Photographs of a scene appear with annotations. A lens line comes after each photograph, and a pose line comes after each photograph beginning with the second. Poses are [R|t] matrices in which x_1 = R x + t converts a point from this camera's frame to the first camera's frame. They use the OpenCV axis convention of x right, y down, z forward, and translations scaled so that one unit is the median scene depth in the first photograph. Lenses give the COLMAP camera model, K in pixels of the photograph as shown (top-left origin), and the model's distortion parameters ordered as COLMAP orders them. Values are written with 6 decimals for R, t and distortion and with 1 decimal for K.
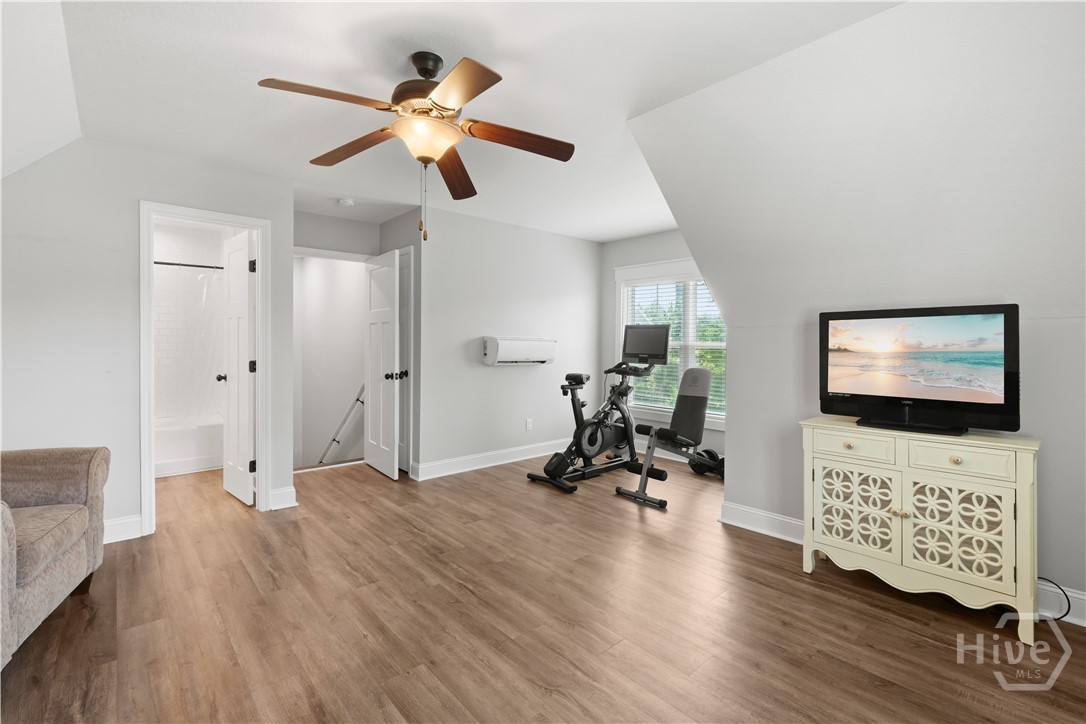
lens RADIAL K [[484.9, 0, 541.3], [0, 484.9, 344.7], [0, 0, 1]] dist [-0.001812, -0.000437]
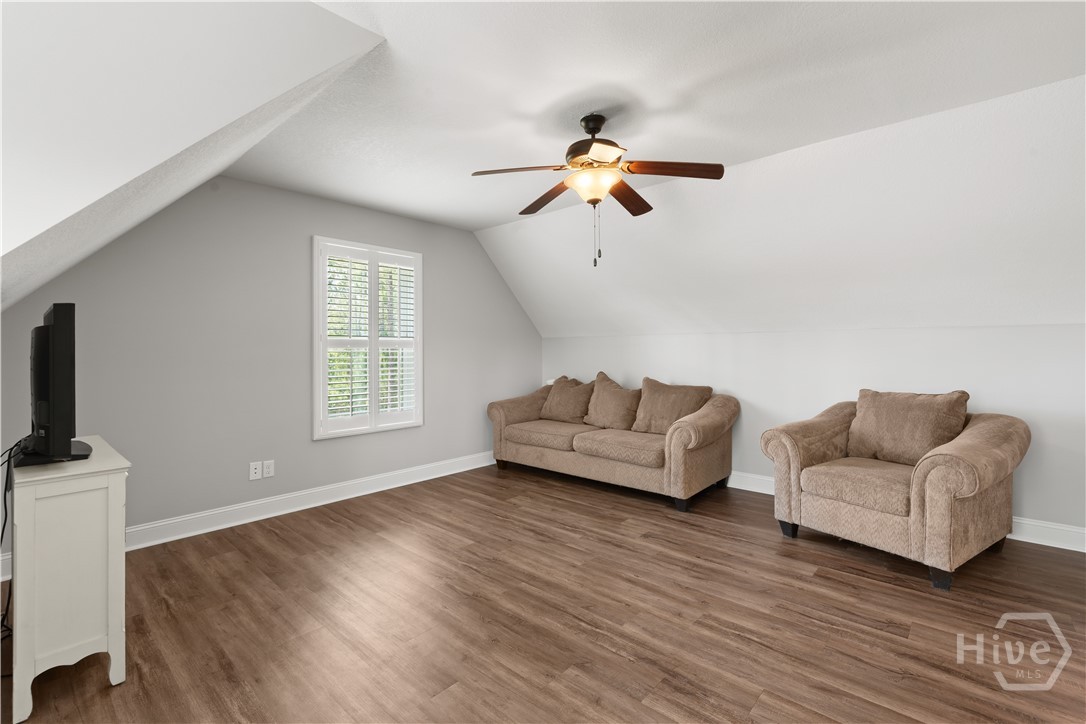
lens RADIAL K [[487.3, 0, 538.9], [0, 487.3, 356.6], [0, 0, 1]] dist [-0.000276, -0.000092]
pose [[-0.994046, 0.003172, -0.108919, 0.030040], [0.001423, 0.999869, 0.016131, -0.004799], [0.108956, 0.015880, -0.993920, 1.809106]]
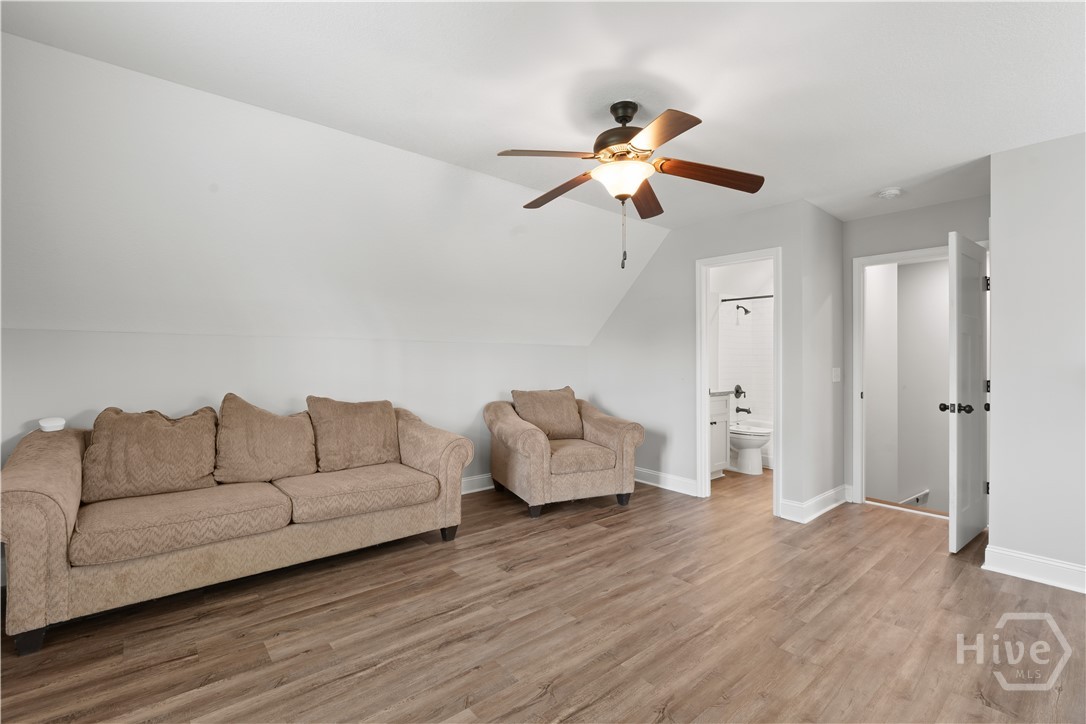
lens RADIAL K [[487.3, 0, 538.9], [0, 487.3, 356.6], [0, 0, 1]] dist [-0.000276, -0.000092]
pose [[-0.021159, -0.006520, -0.999755, 0.735459], [-0.010808, 0.999922, -0.006293, 0.000528], [0.999718, 0.010672, -0.021227, 0.679001]]
